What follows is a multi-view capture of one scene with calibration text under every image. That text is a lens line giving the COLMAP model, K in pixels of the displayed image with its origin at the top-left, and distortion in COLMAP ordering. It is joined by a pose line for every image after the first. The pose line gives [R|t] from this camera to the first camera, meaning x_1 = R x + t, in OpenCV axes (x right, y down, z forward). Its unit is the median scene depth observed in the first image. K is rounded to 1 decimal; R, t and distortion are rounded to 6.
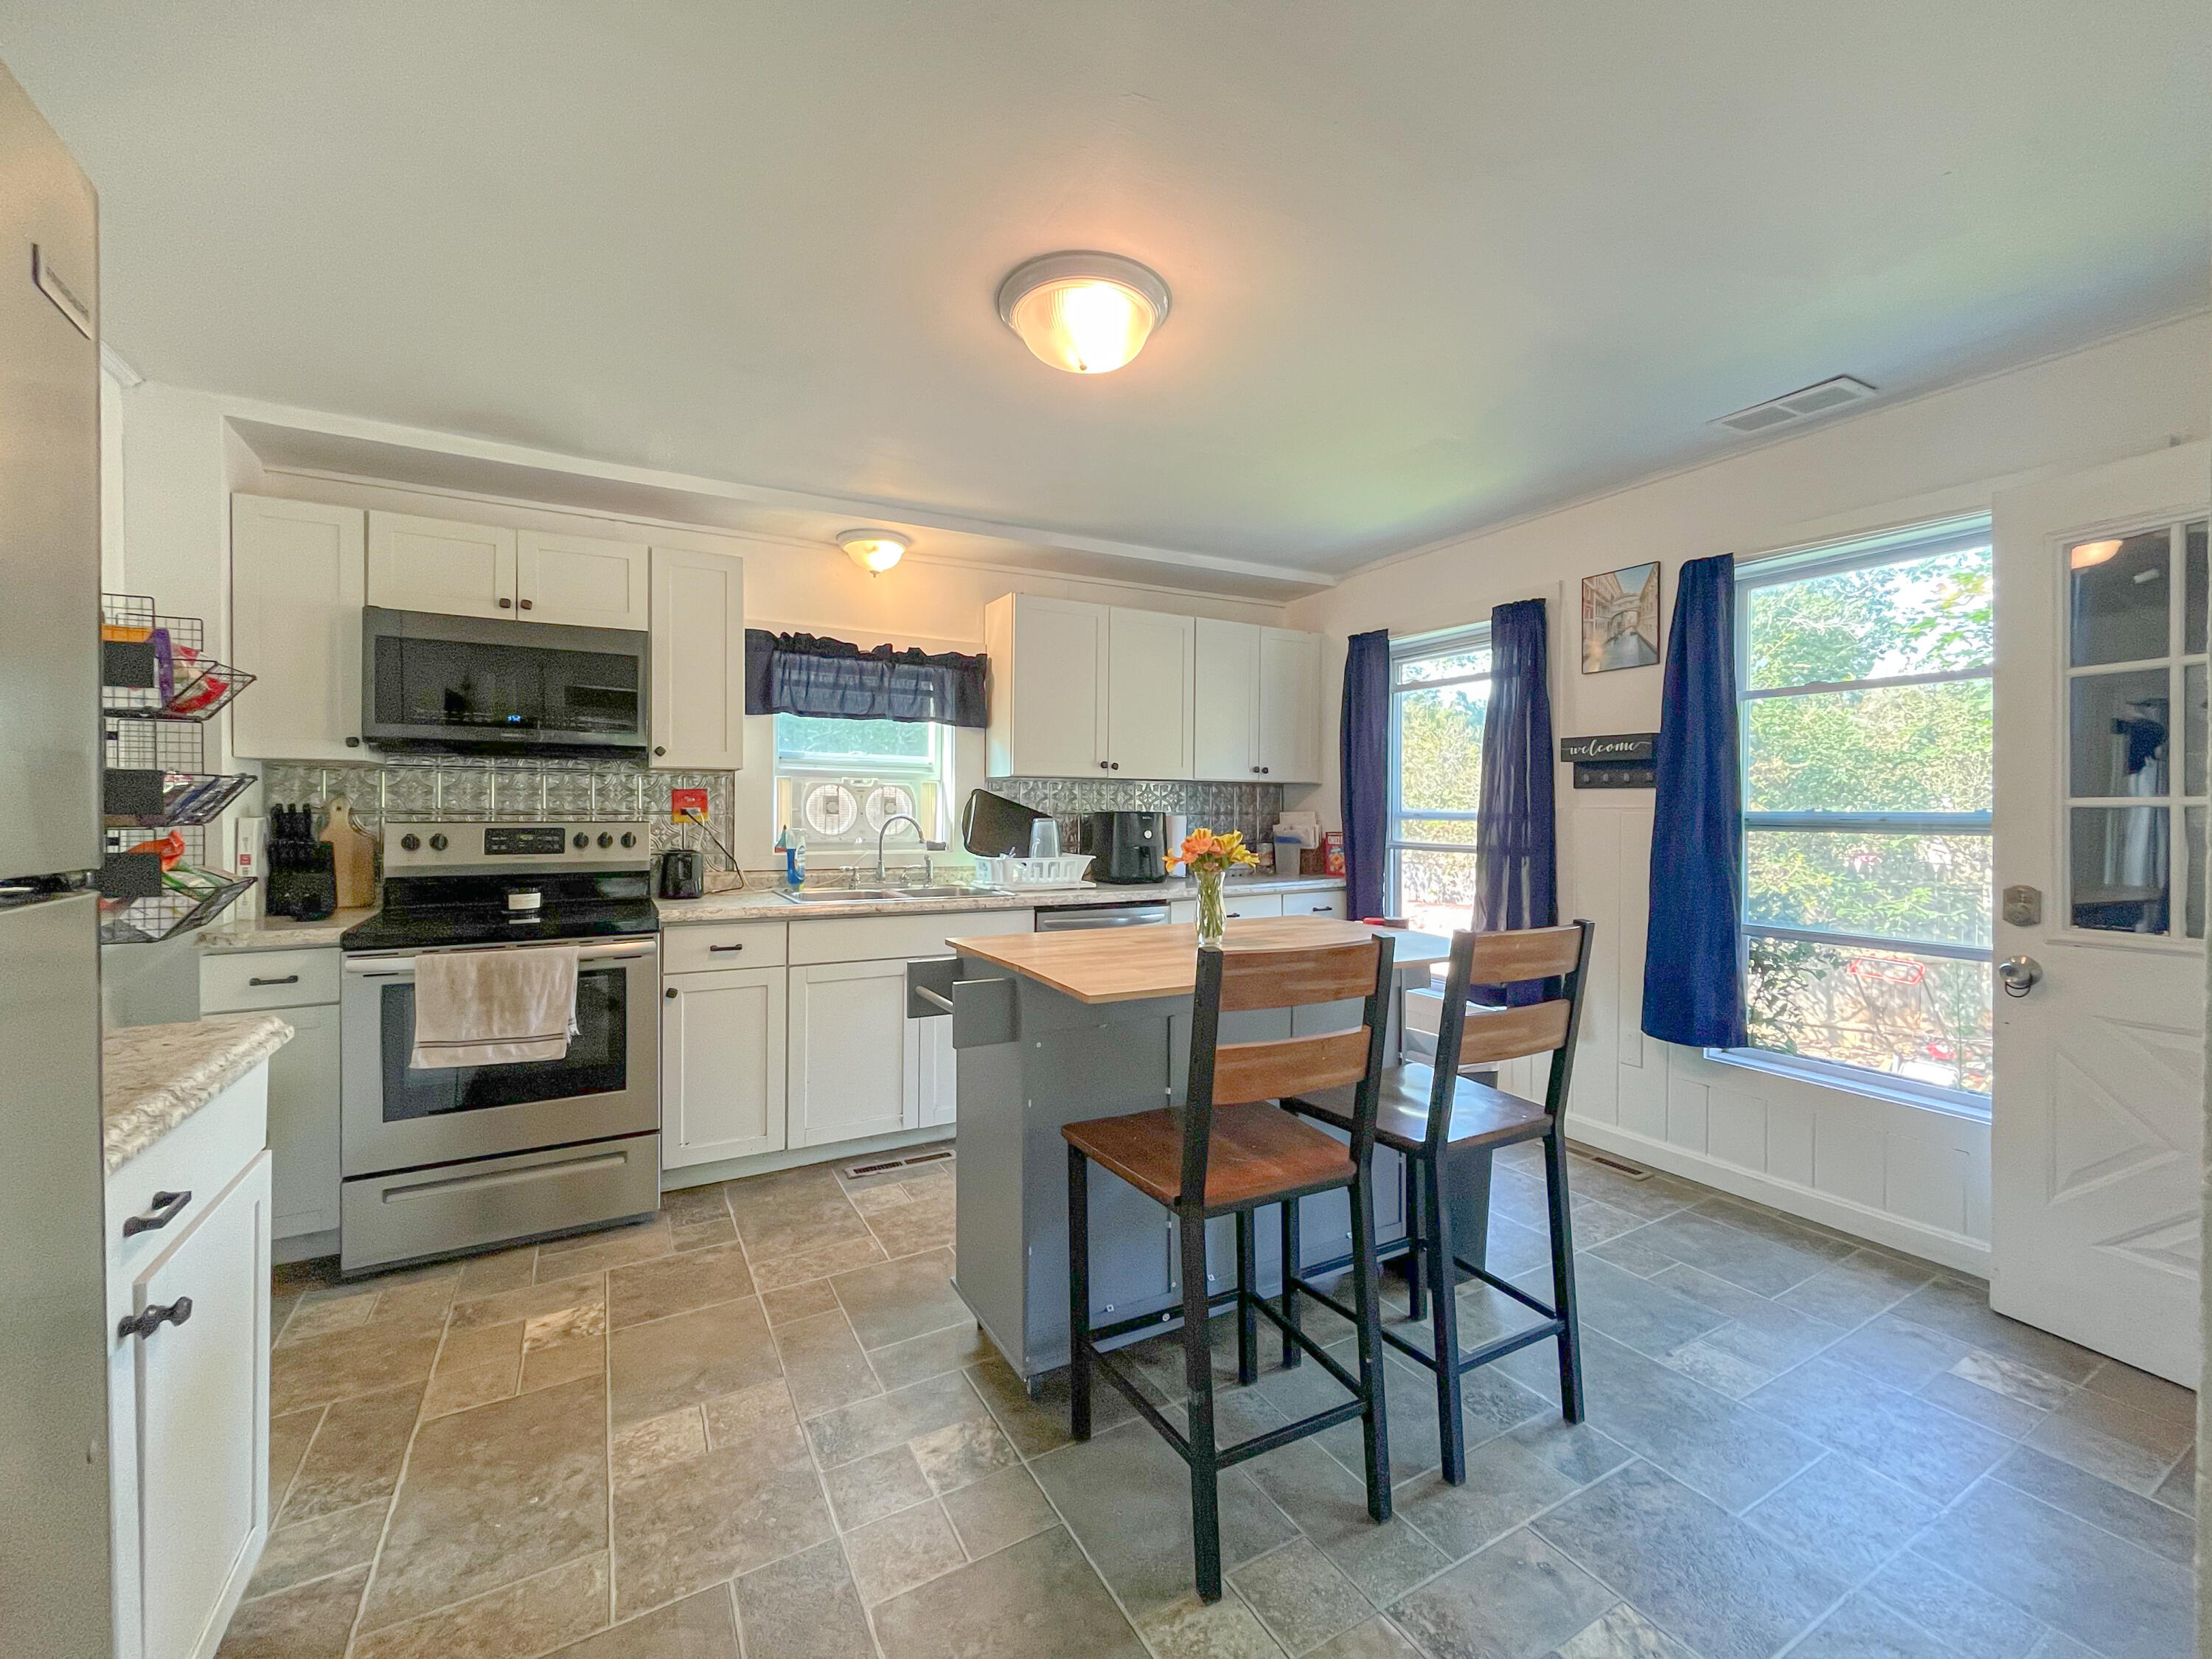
lens RADIAL K [[907.5, 0, 1113.2], [0, 907.5, 807.5], [0, 0, 1]] dist [-0.002250, -0.000727]
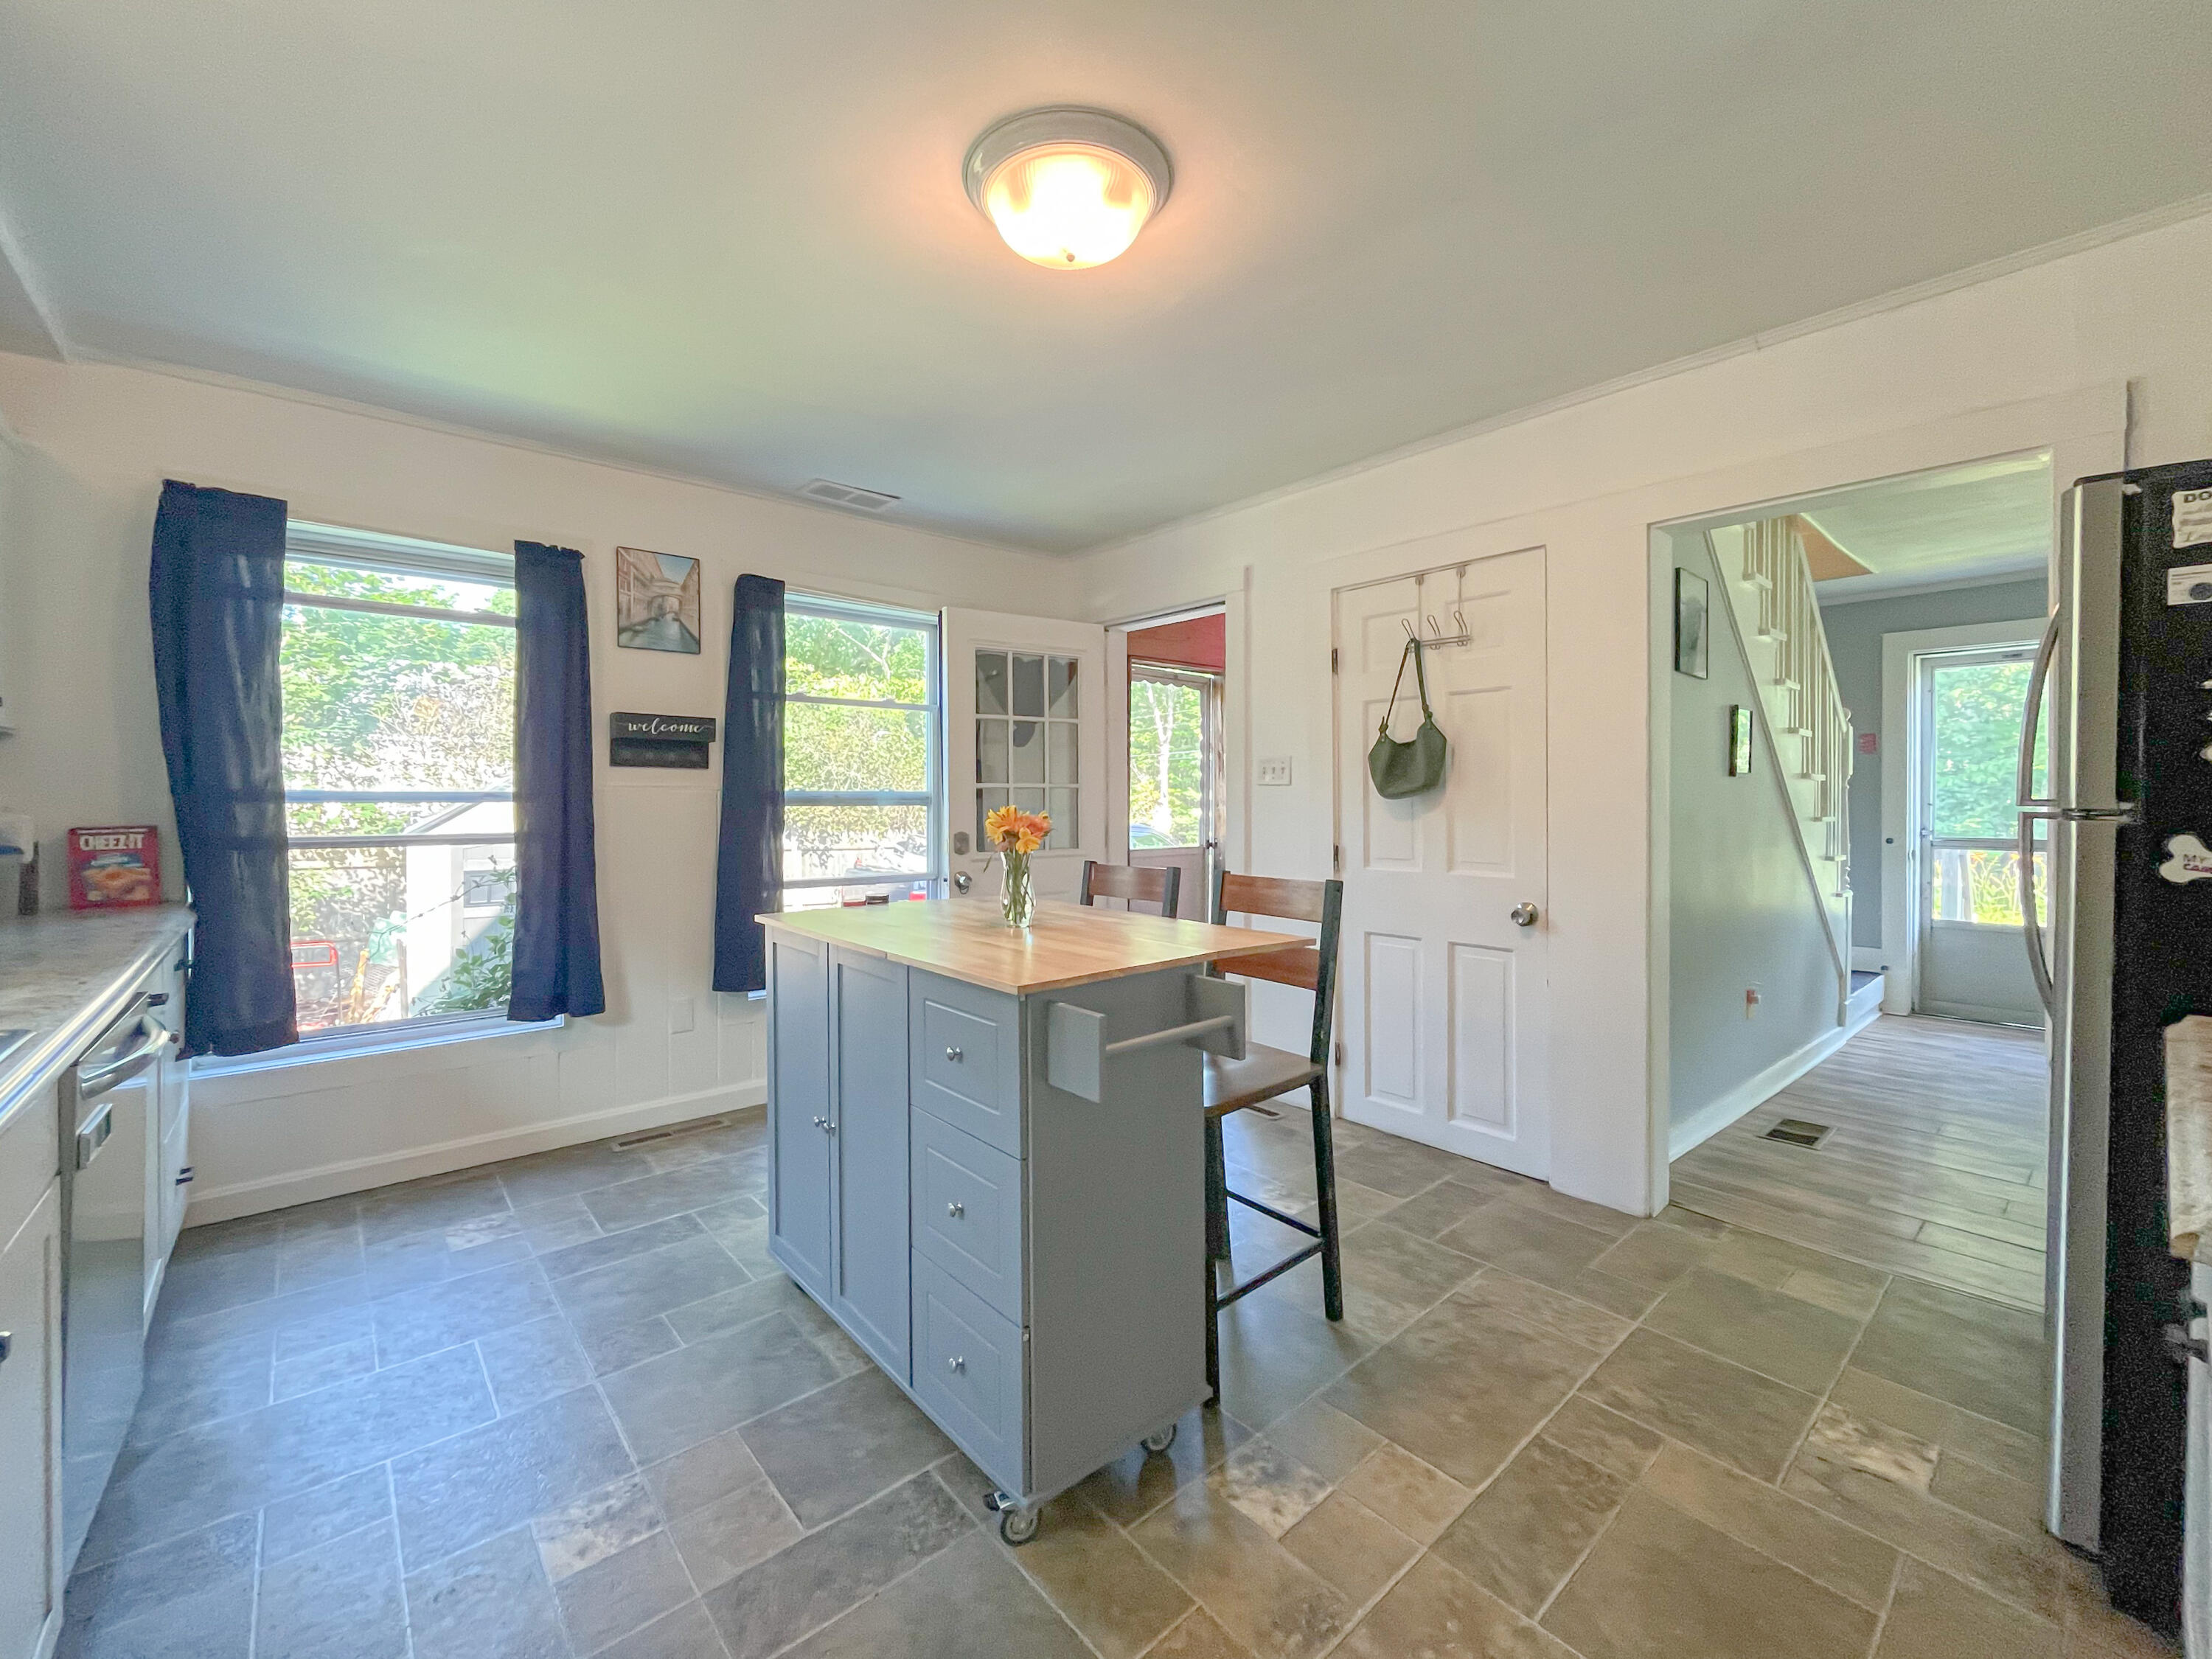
lens RADIAL K [[919.2, 0, 1101.5], [0, 919.2, 800.3], [0, 0, 1]] dist [-0.001233, 0.000030]
pose [[-0.192498, -0.006388, 0.981277, -0.560768], [-0.003437, 0.999977, 0.005836, 0.007989], [-0.981291, -0.002249, -0.192515, 0.724917]]
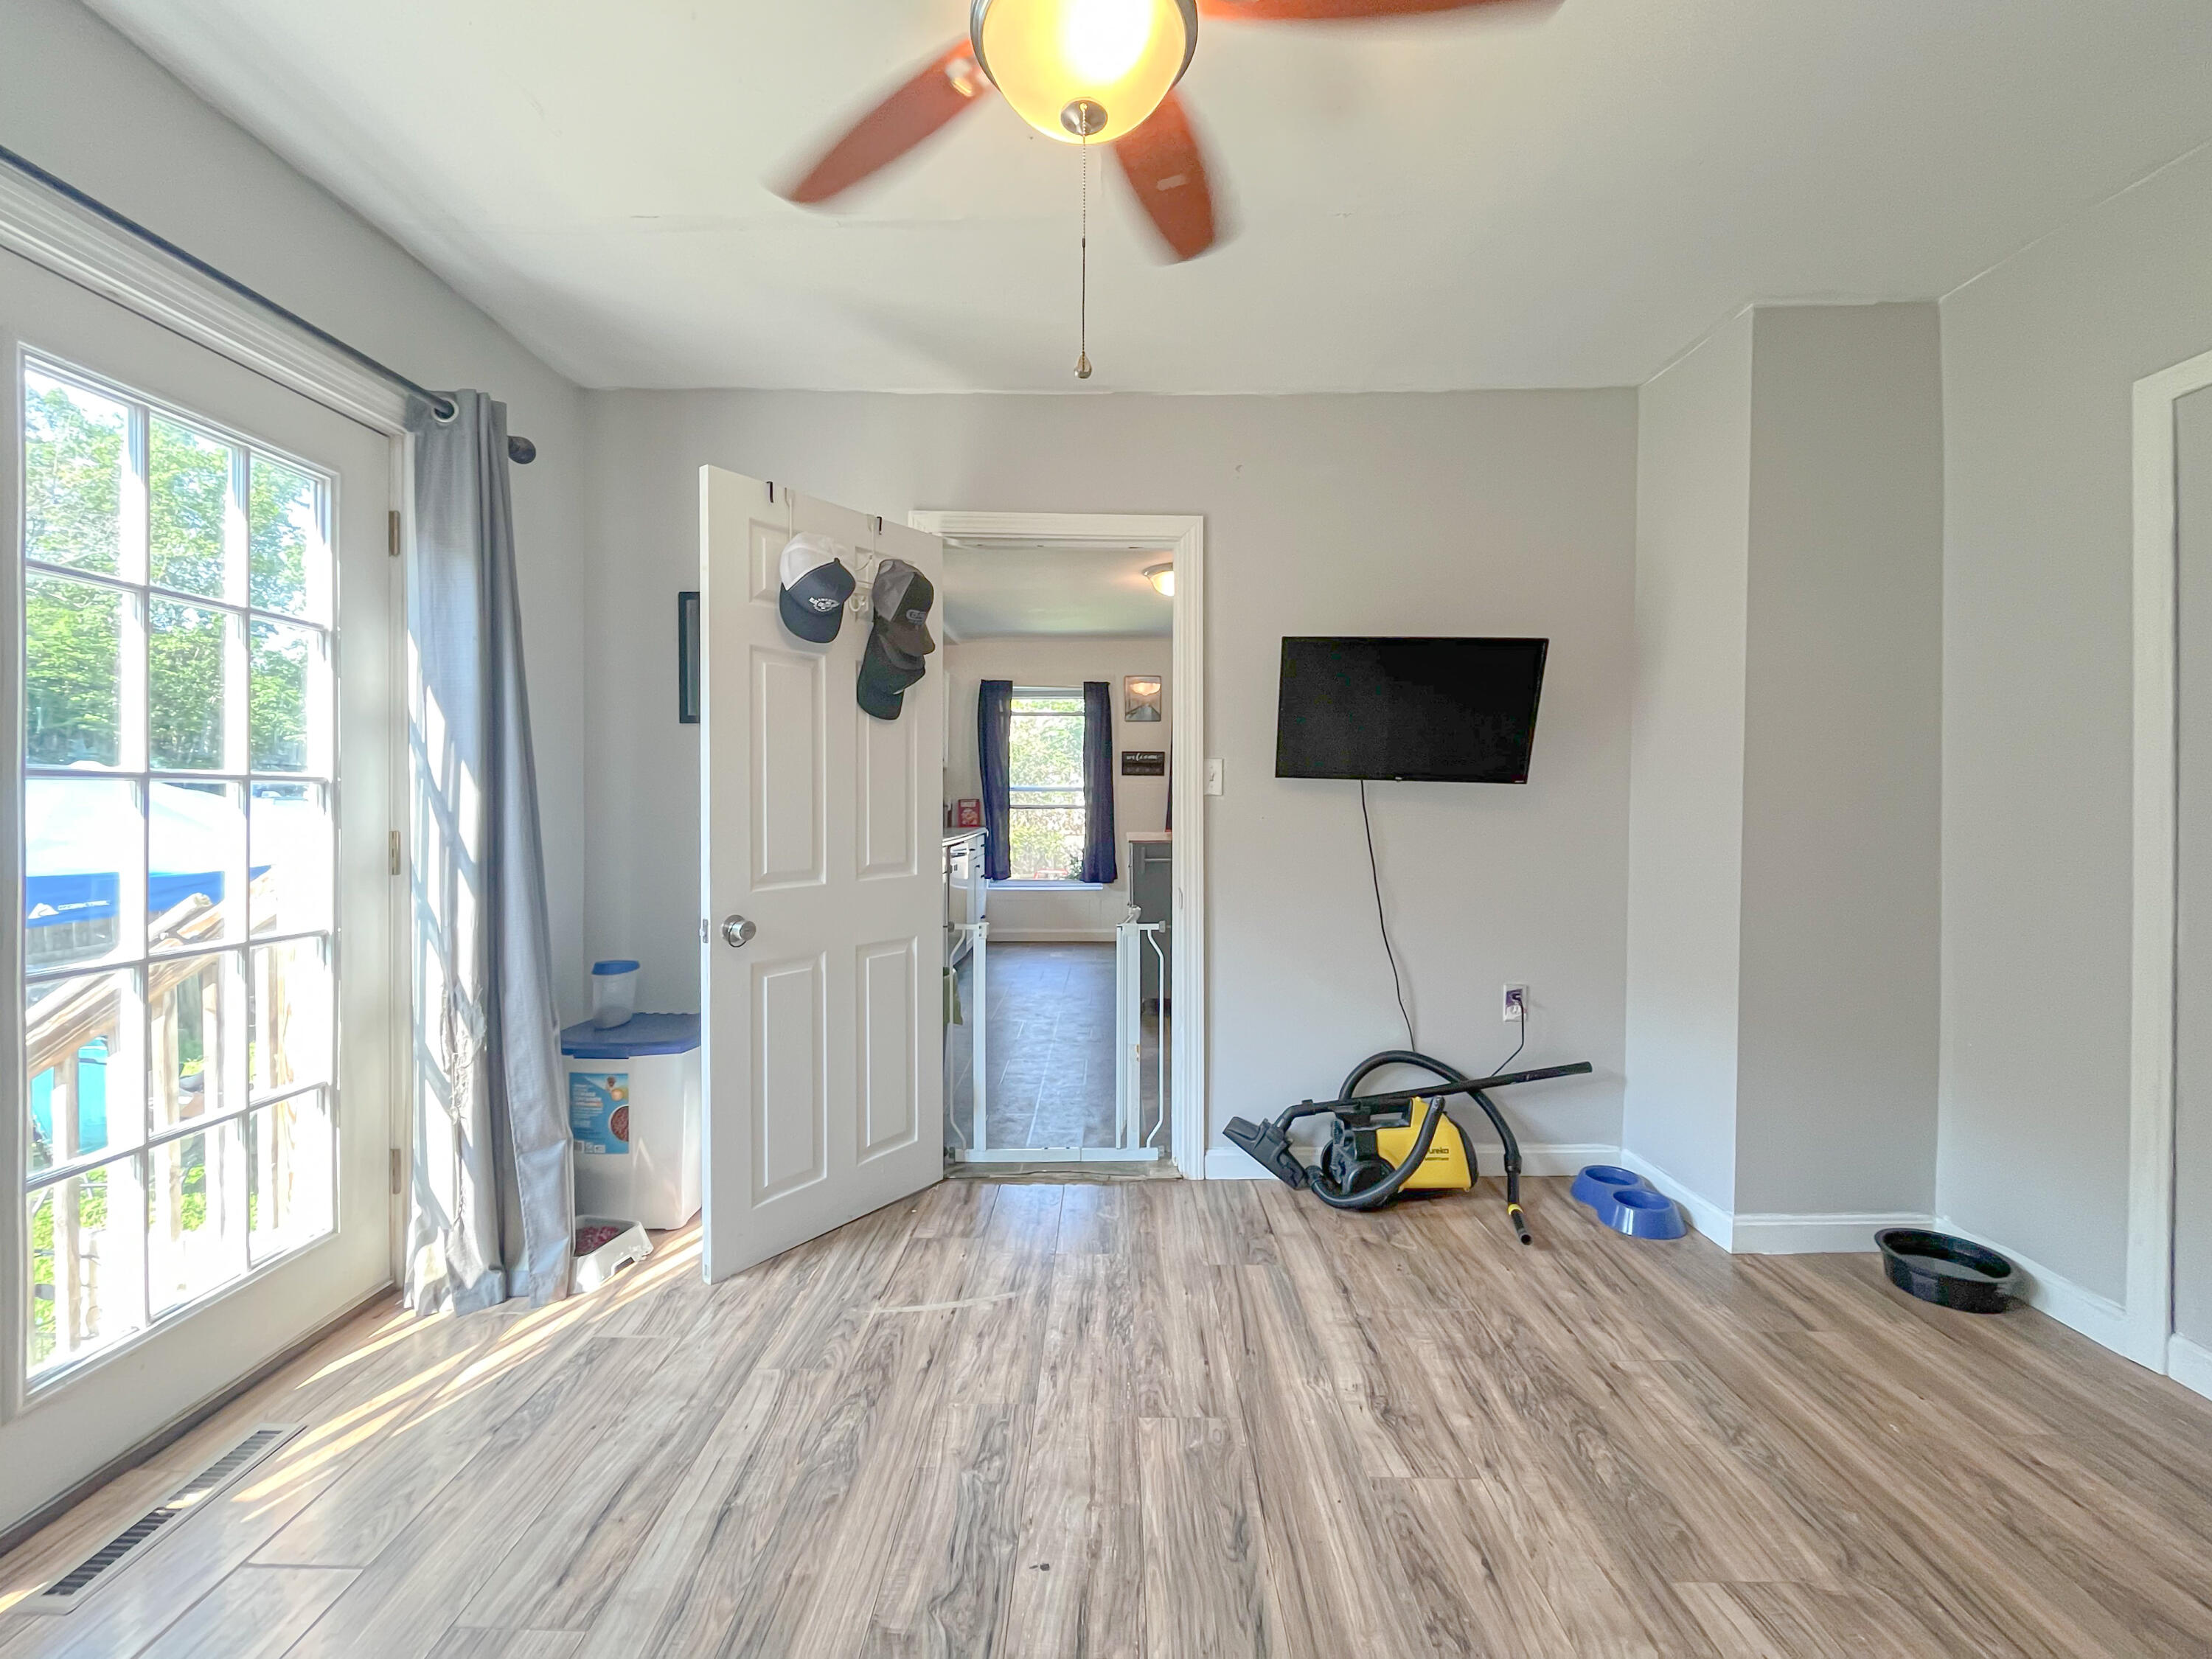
lens RADIAL K [[919.2, 0, 1101.5], [0, 919.2, 800.3], [0, 0, 1]] dist [-0.001233, 0.000030]
pose [[0.515860, -0.004702, 0.856660, -1.414745], [-0.004070, 0.999960, 0.007939, 0.021233], [-0.856663, -0.007583, 0.515820, -0.055503]]
